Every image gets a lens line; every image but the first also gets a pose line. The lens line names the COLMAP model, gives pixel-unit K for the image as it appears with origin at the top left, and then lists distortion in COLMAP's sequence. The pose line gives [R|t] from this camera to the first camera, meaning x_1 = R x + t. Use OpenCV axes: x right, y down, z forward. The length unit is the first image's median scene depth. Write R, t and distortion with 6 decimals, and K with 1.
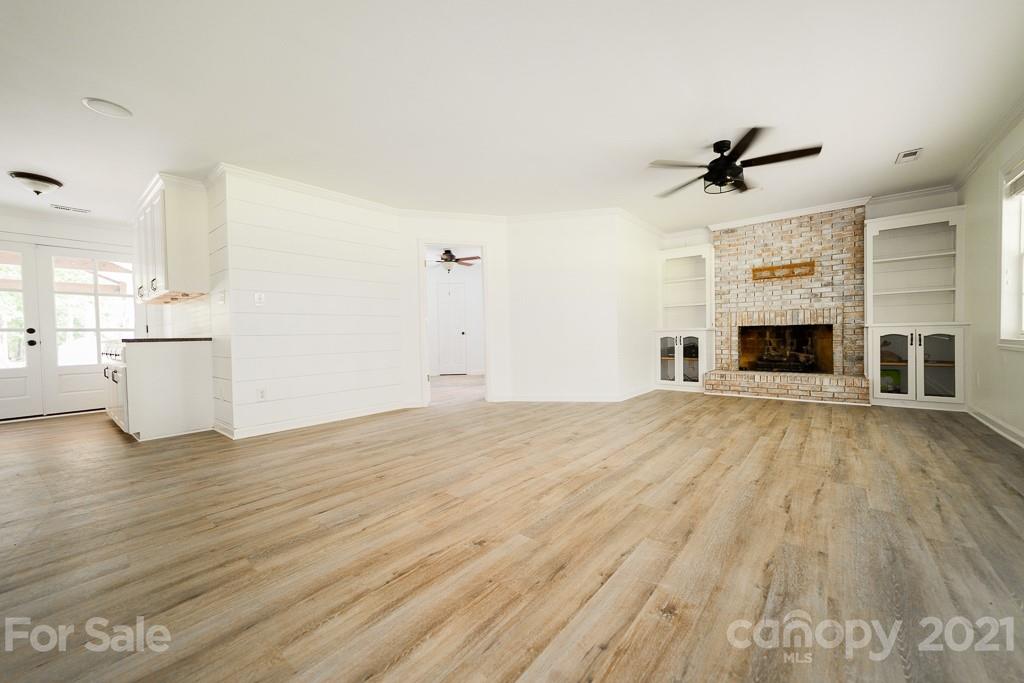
lens RADIAL K [[385.0, 0, 512.0], [0, 385.0, 341.5], [0, 0, 1]] dist [-0.001365, -0.000095]
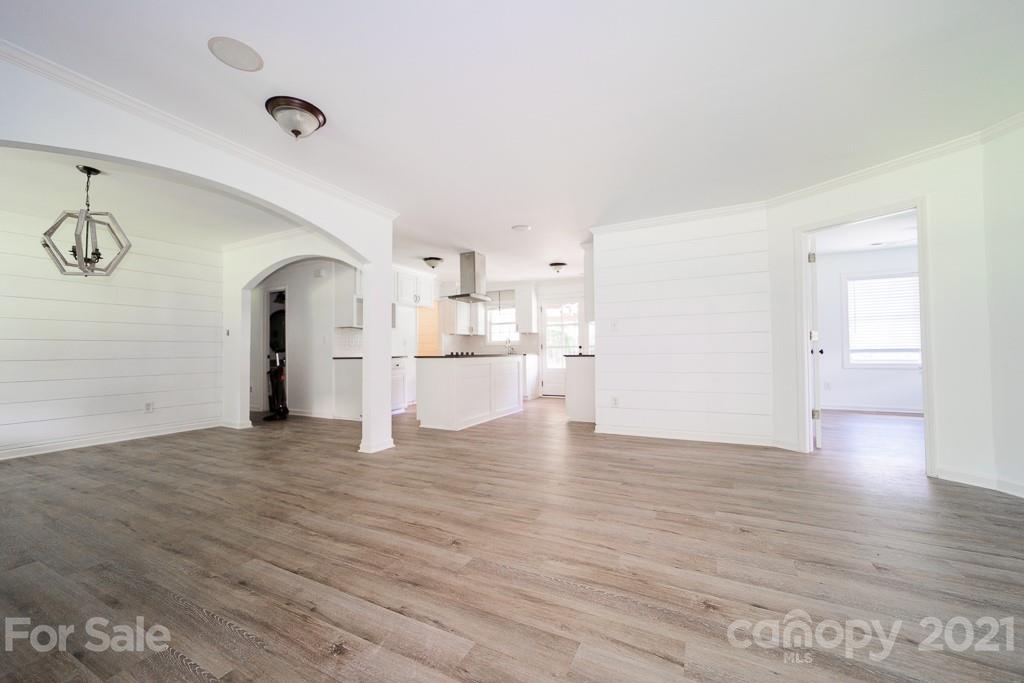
lens RADIAL K [[391.5, 0, 514.0], [0, 391.5, 344.6], [0, 0, 1]] dist [-0.000124, 0.000312]
pose [[0.221411, -0.006953, -0.975156, 0.981778], [-0.003496, 0.999962, -0.007924, -0.067074], [0.975174, 0.005164, 0.221379, 0.781859]]
